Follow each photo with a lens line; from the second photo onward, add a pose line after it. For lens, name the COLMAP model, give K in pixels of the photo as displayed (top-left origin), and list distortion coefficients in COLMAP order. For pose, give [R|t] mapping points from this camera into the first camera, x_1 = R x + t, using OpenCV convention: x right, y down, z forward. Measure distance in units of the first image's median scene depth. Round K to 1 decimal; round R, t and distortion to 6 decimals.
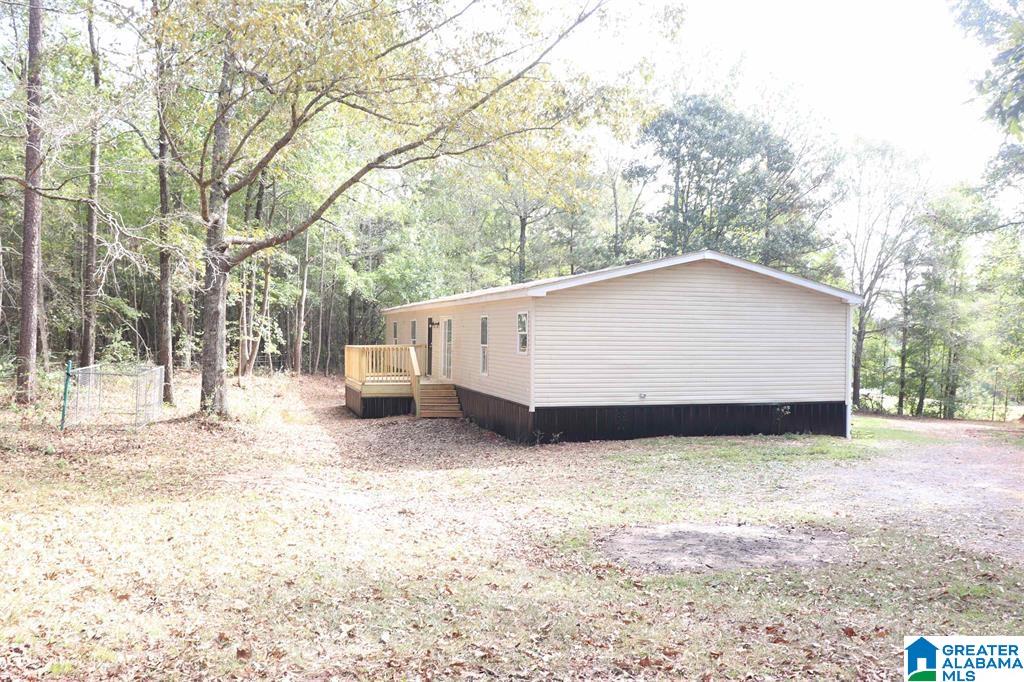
lens RADIAL K [[899.0, 0, 512.0], [0, 899.0, 341.0], [0, 0, 1]] dist [-0.070426, 0.009816]
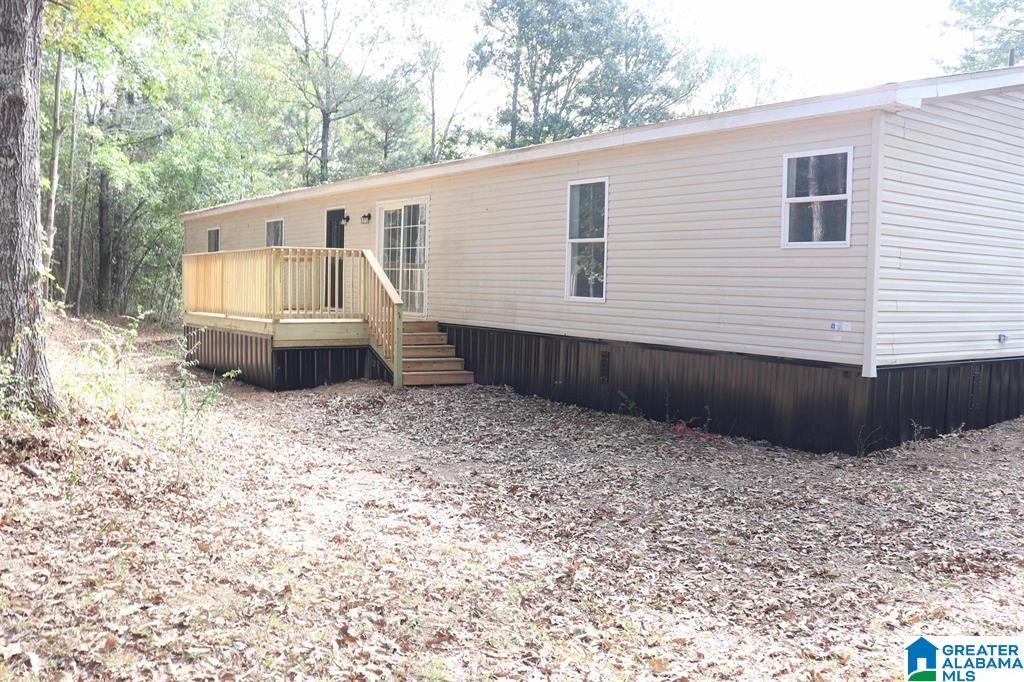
lens RADIAL K [[899.0, 0, 512.0], [0, 899.0, 341.0], [0, 0, 1]] dist [-0.070426, 0.009816]
pose [[0.946019, -0.011304, 0.323914, -0.201550], [-0.008852, 0.998118, 0.060685, 0.027127], [-0.323990, -0.060277, 0.944138, 0.479904]]
